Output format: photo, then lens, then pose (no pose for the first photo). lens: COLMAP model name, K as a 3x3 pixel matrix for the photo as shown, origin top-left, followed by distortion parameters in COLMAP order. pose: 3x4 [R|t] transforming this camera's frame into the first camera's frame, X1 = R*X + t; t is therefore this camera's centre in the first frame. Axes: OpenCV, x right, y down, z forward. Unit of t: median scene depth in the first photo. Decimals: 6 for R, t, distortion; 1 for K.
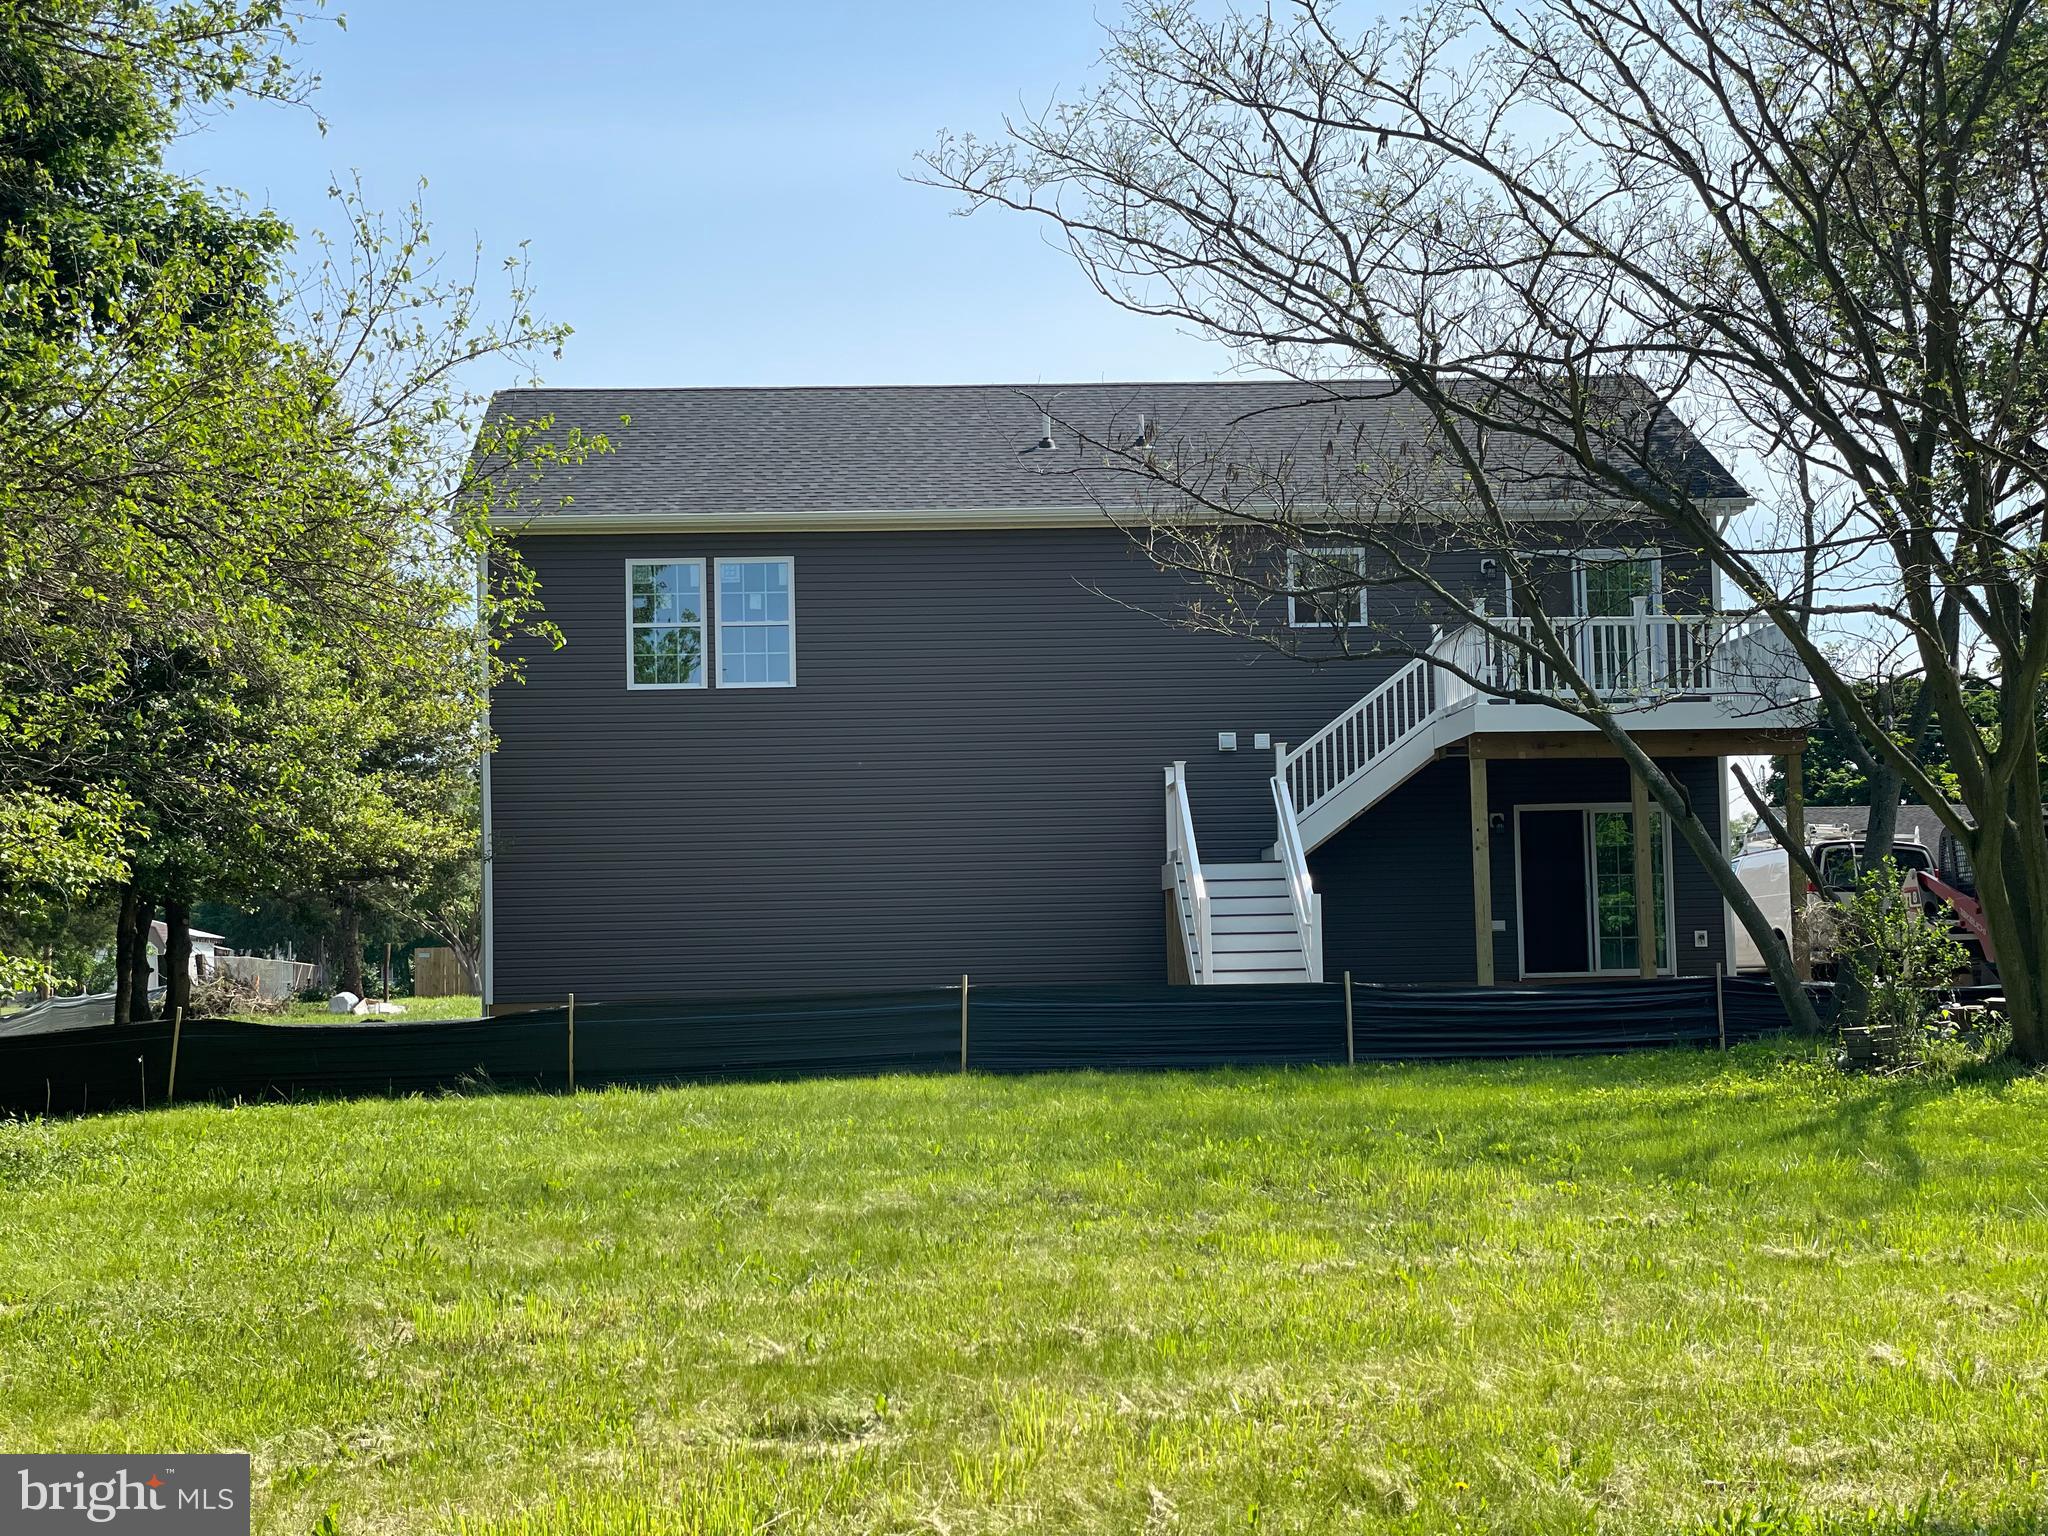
lens RADIAL K [[3072.2, 0, 1024.0], [0, 3072.2, 768.0], [0, 0, 1]] dist [0.214696, 0.001314]
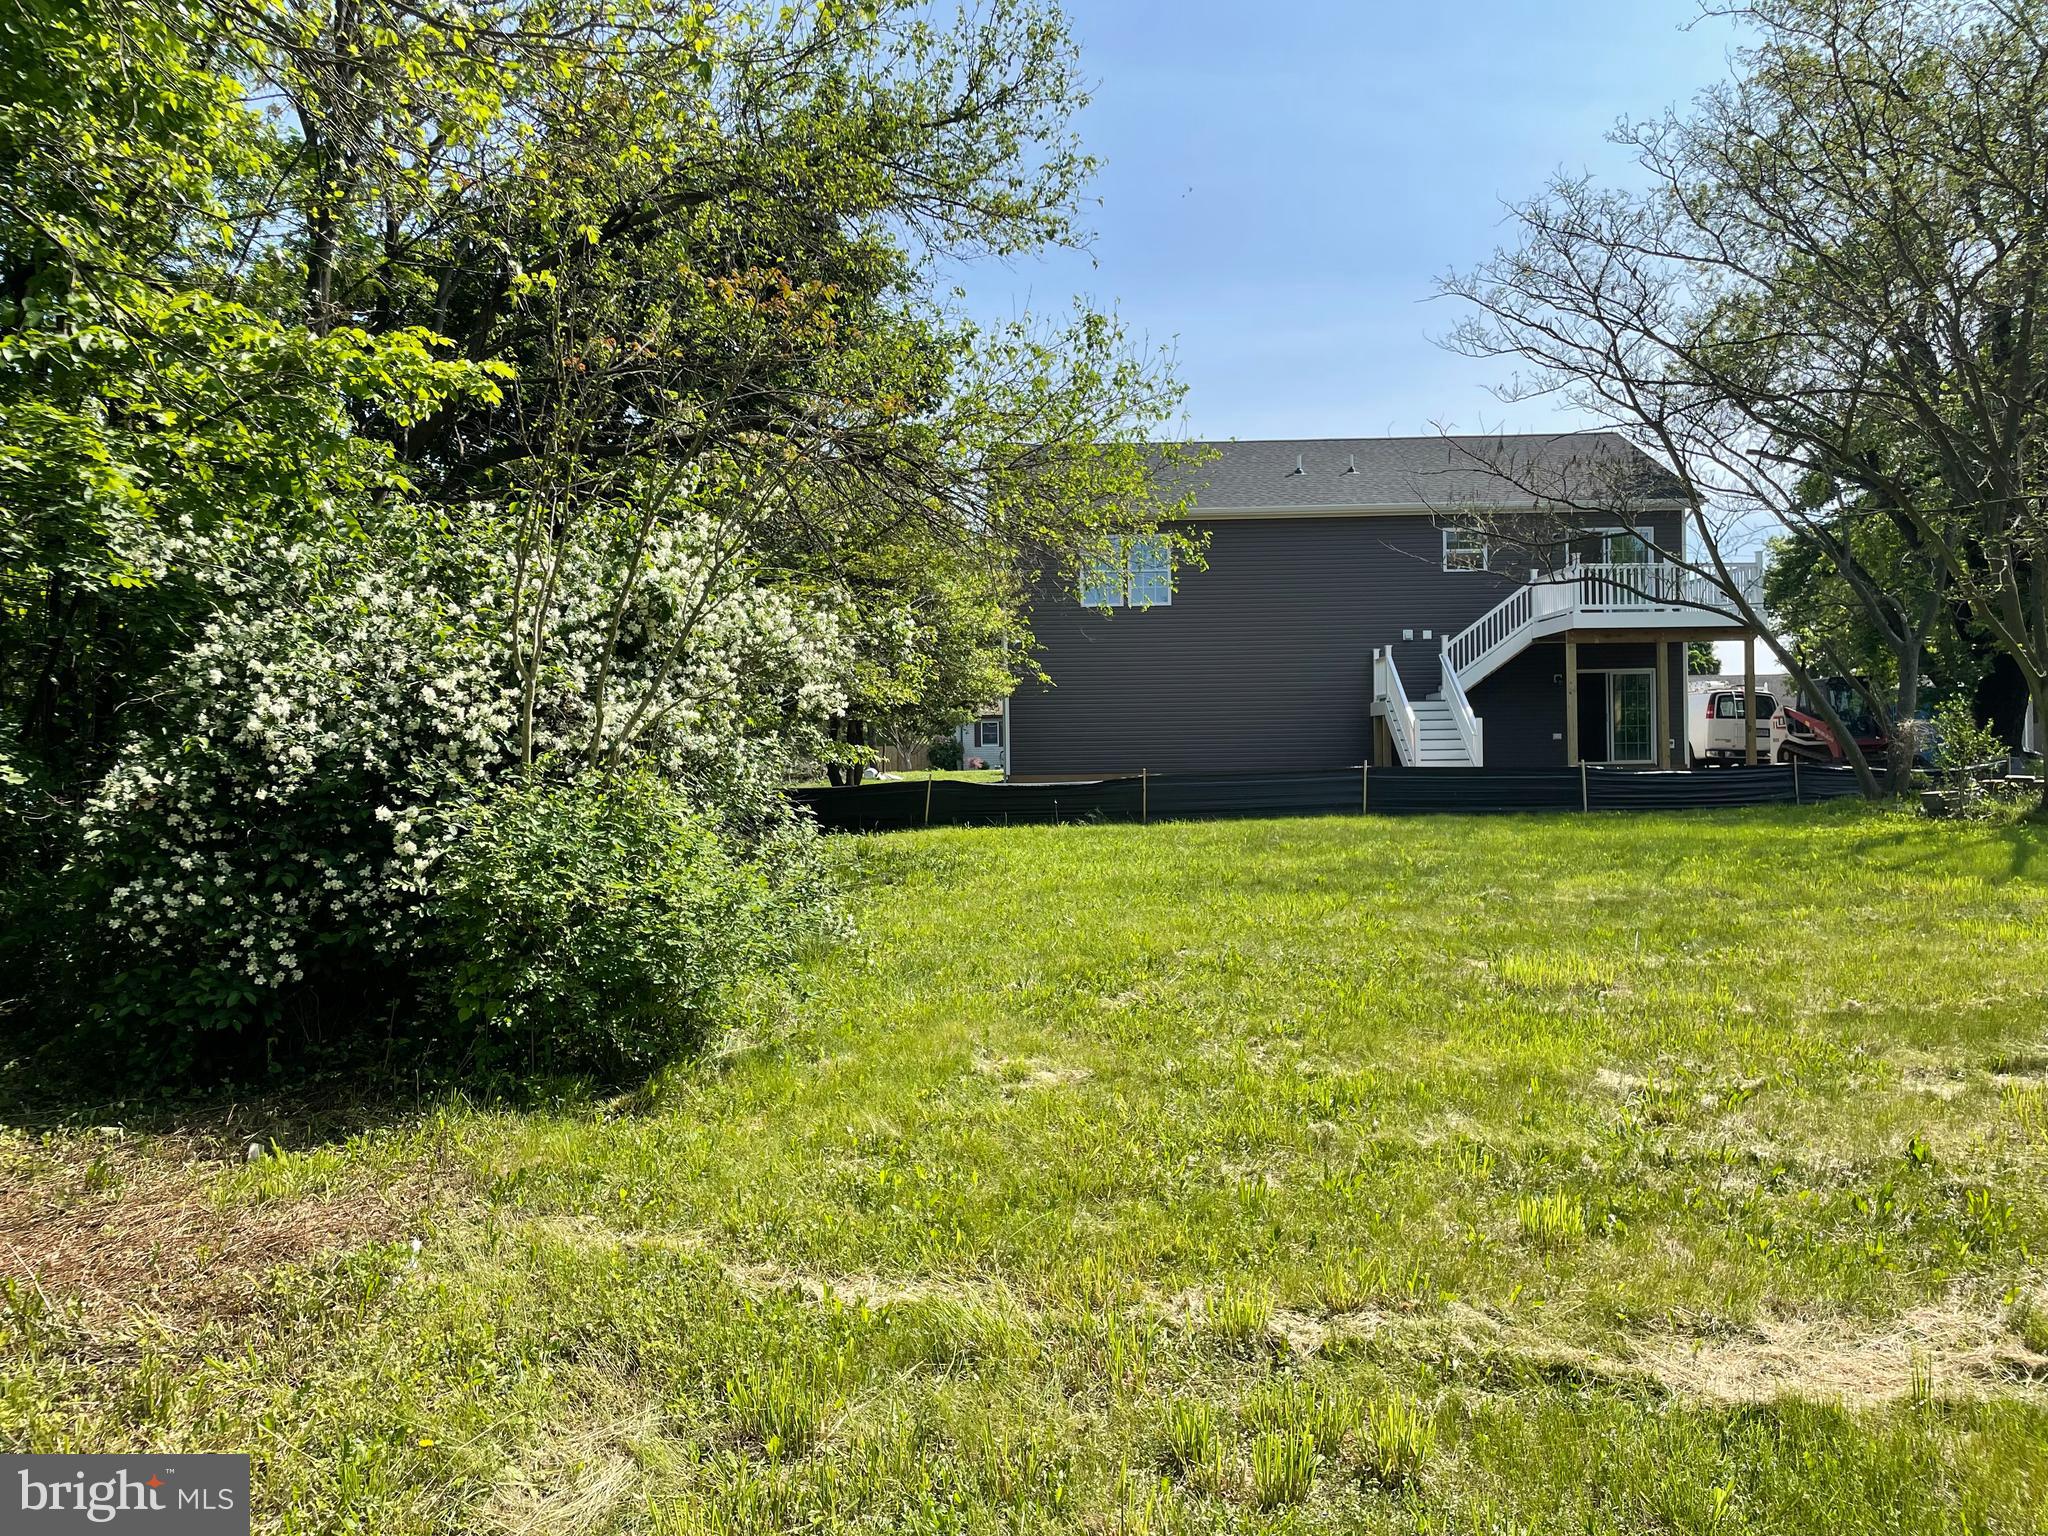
lens RADIAL K [[1565.4, 0, 1024.0], [0, 1565.4, 768.0], [0, 0, 1]] dist [0.003922, 0.001602]
pose [[0.997499, 0.005332, -0.070479, -0.099083], [-0.000446, 0.997605, 0.069163, 0.006276], [0.070679, -0.068959, 0.995113, 0.058099]]
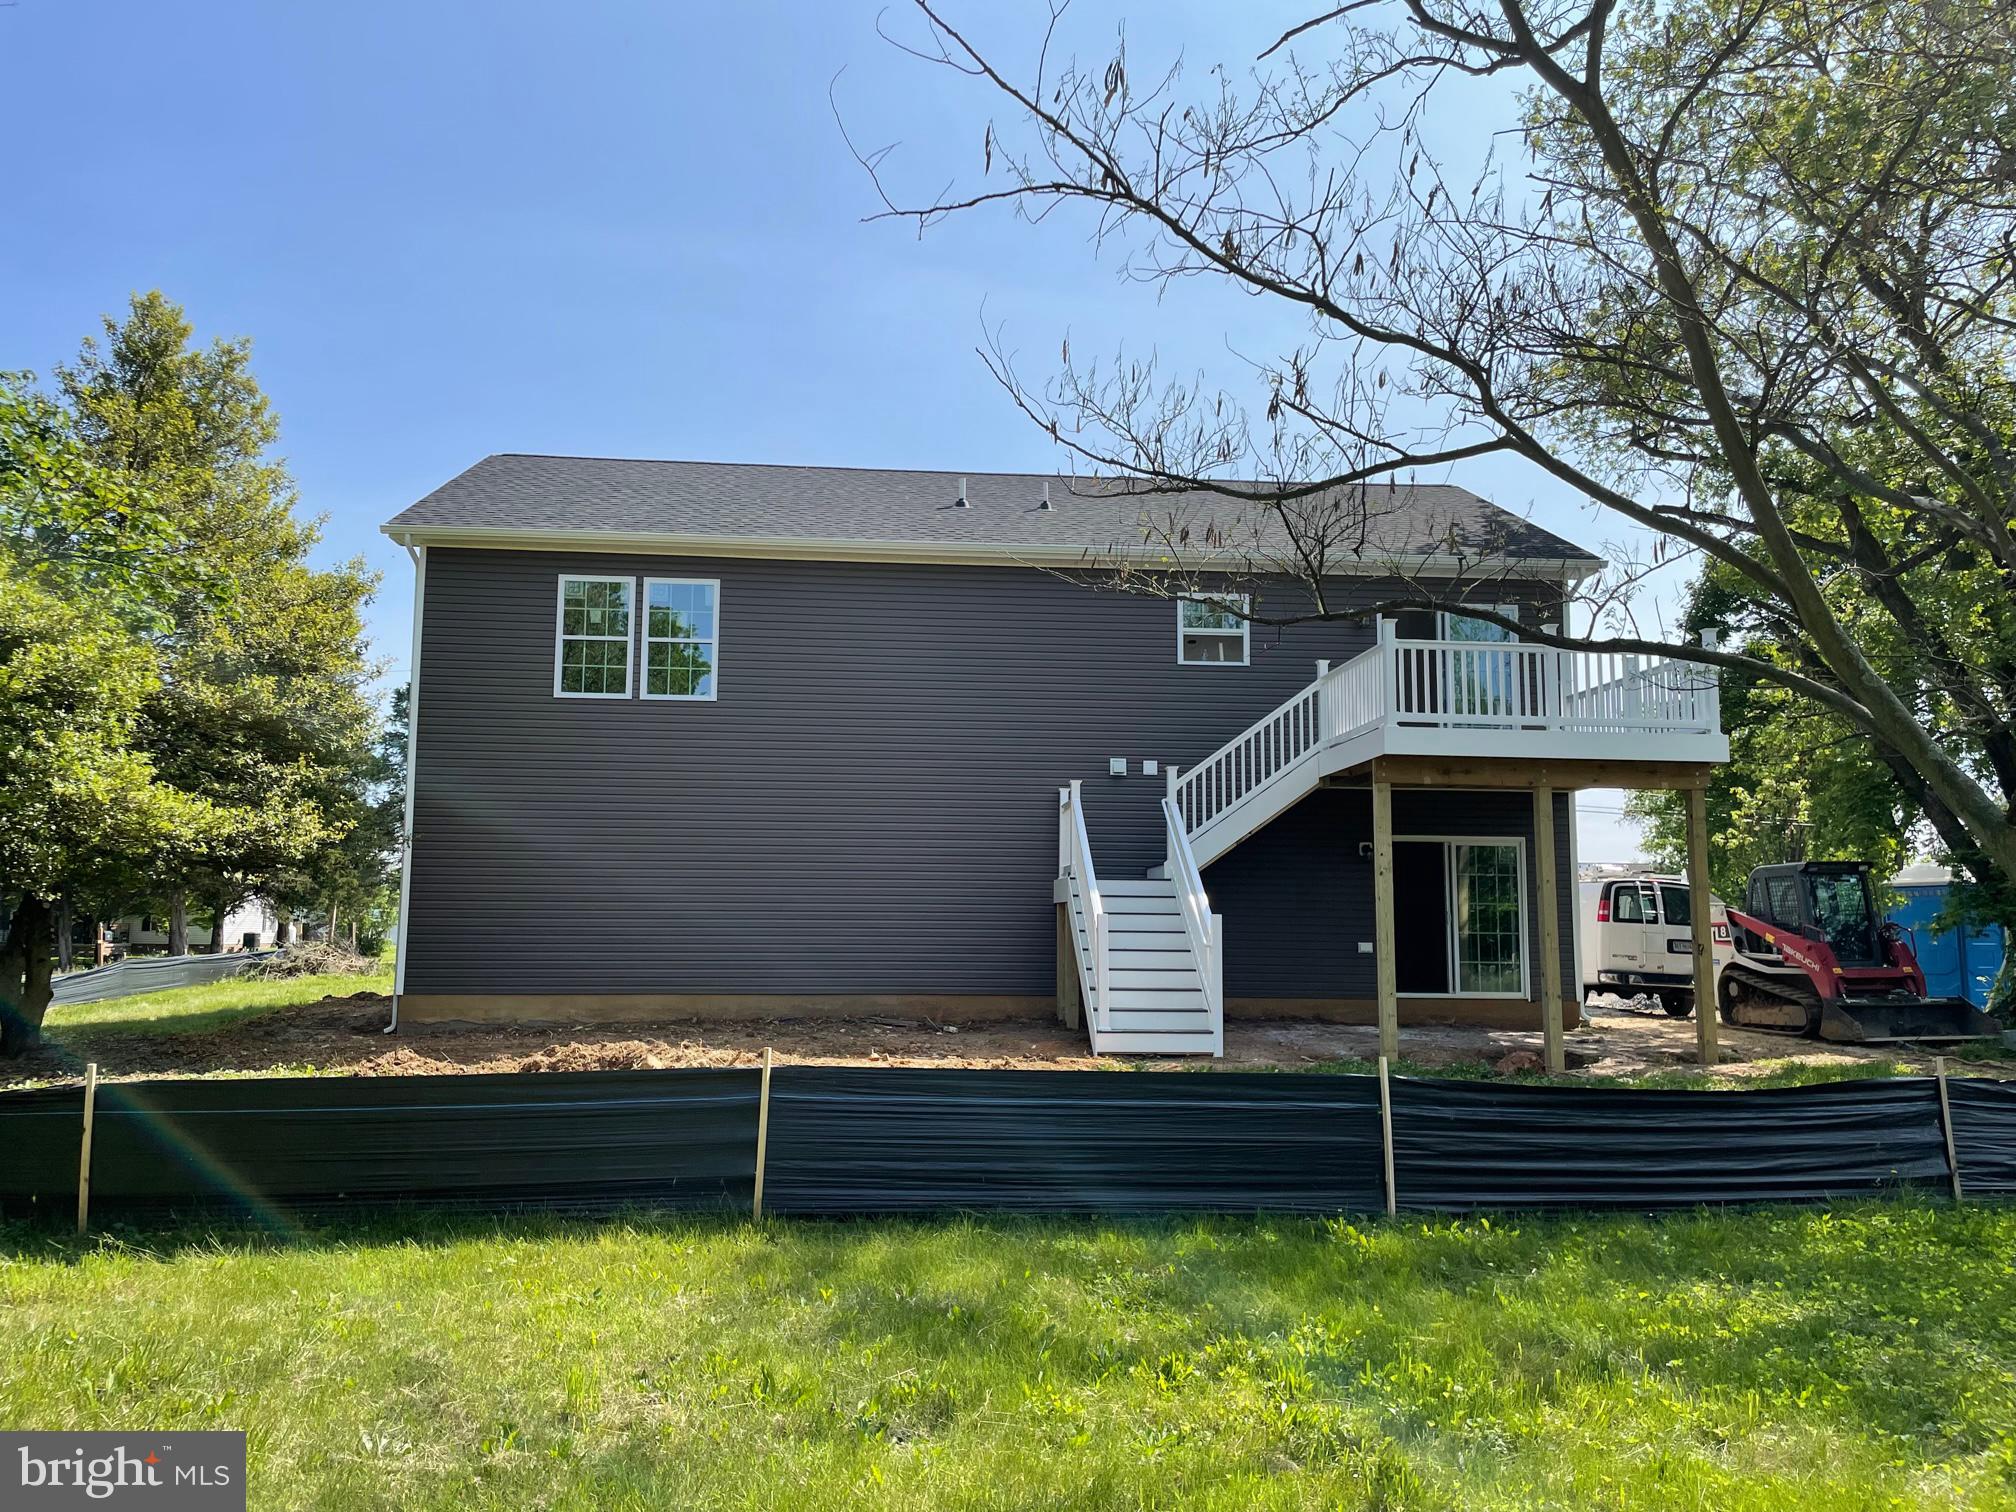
lens RADIAL K [[1675.7, 0, 1005.8], [0, 1675.7, 720.2], [0, 0, 1]] dist [0.090419, -0.000620]
pose [[0.999043, 0.034581, 0.026797, 0.010745], [-0.032800, 0.997394, -0.064257, 0.014774], [-0.028950, 0.063317, 0.997574, 0.430571]]
